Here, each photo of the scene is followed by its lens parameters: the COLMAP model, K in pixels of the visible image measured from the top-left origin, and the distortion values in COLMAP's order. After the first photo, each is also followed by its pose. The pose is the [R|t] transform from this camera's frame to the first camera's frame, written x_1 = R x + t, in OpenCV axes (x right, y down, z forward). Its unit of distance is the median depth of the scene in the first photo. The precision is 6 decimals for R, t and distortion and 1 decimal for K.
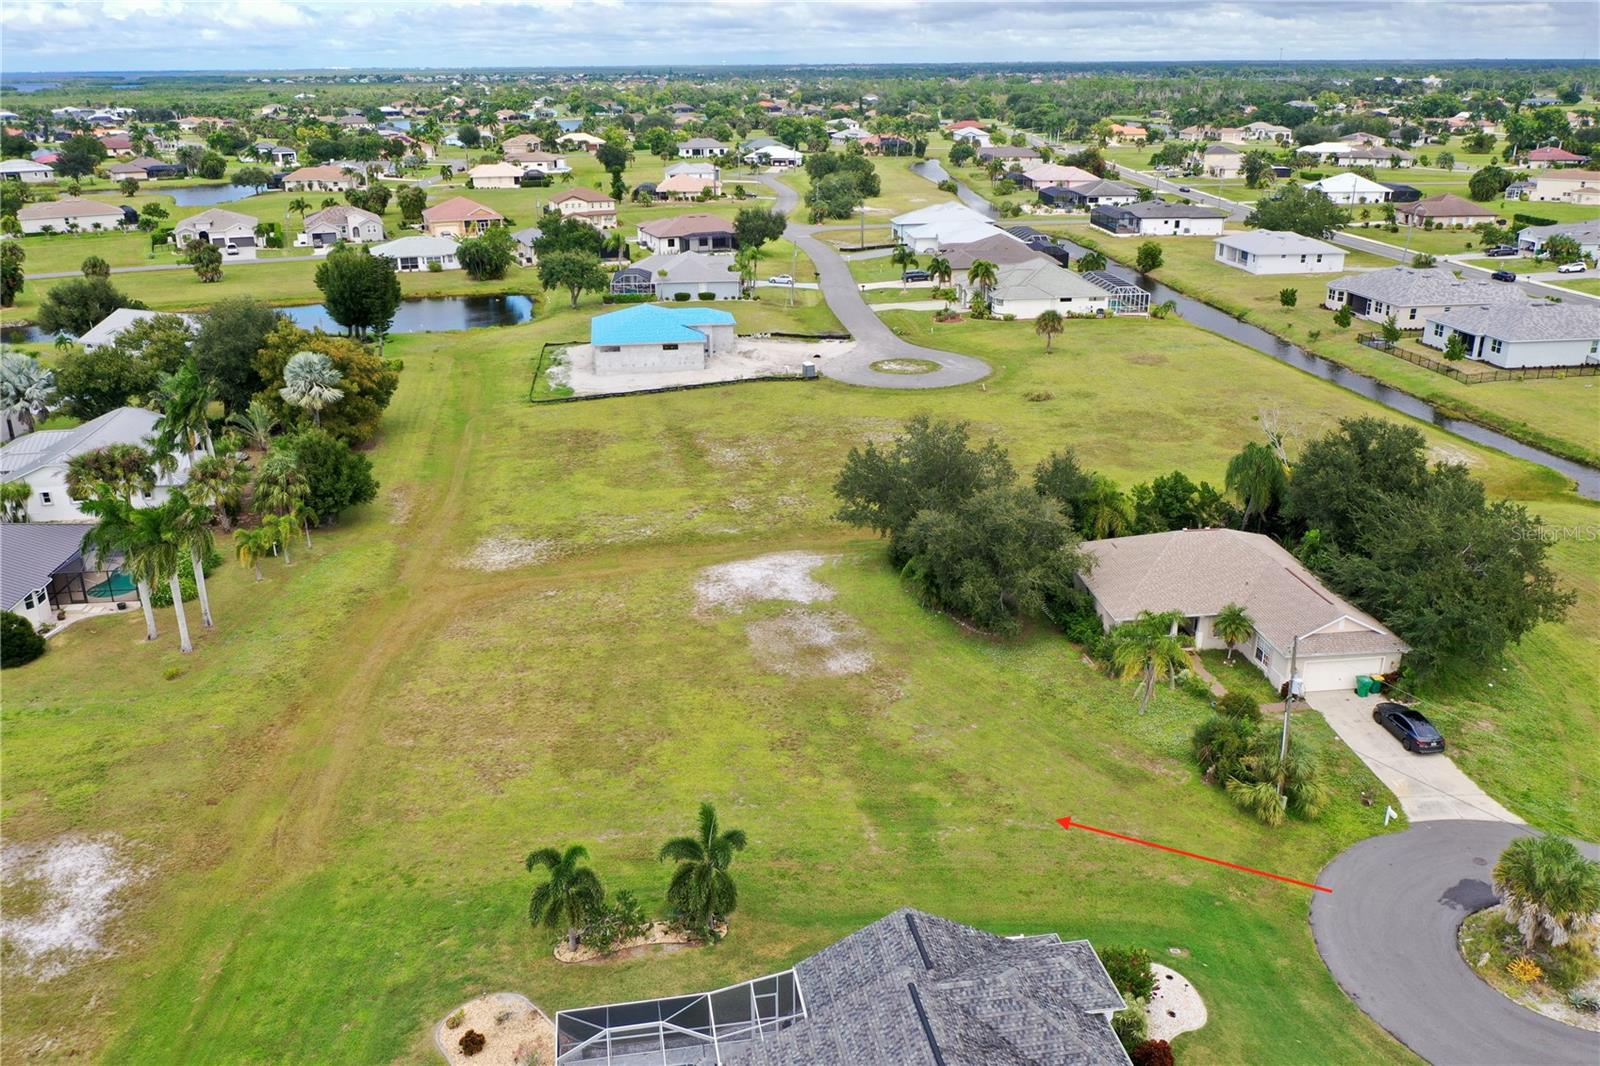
lens RADIAL K [[1264.3, 0, 798.9], [0, 1264.3, 533.8], [0, 0, 1]] dist [-0.004889, 0.003376]
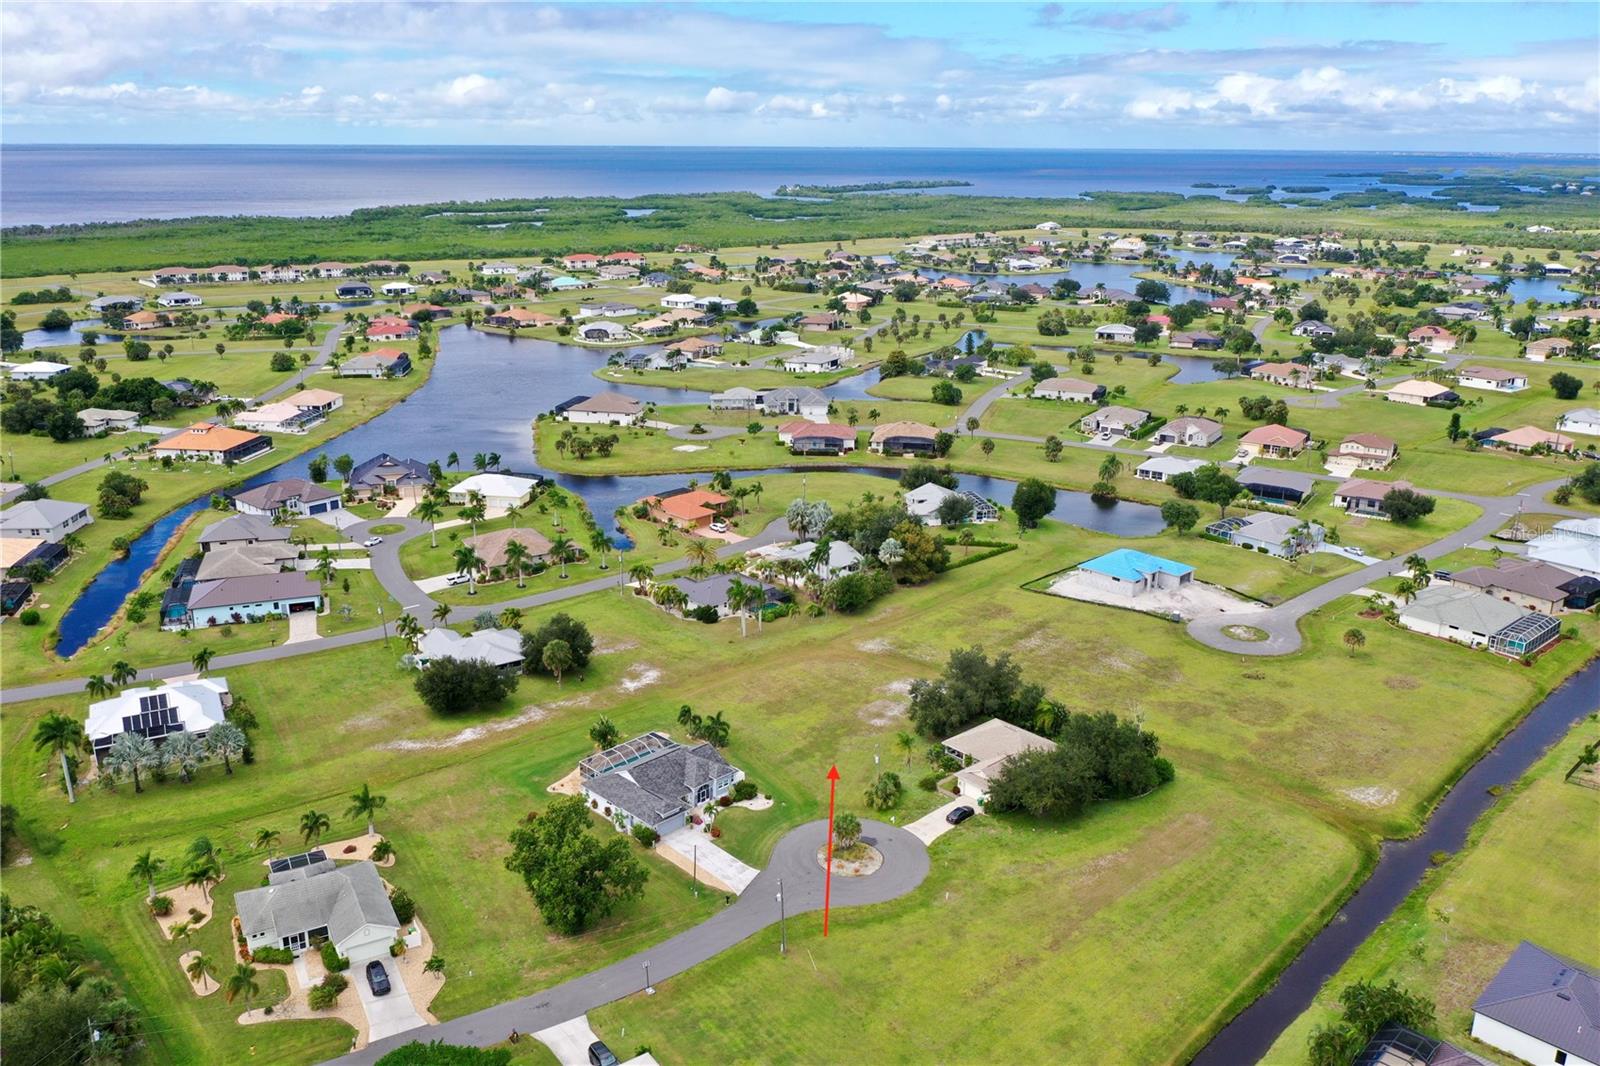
lens RADIAL K [[1264.3, 0, 801.3], [0, 1264.3, 532.9], [0, 0, 1]] dist [-0.004889, 0.003376]
pose [[0.582834, 0.252547, -0.772350, 2.091686], [-0.295274, 0.951328, 0.088249, -0.505579], [0.757046, 0.176620, 0.629037, -0.914771]]
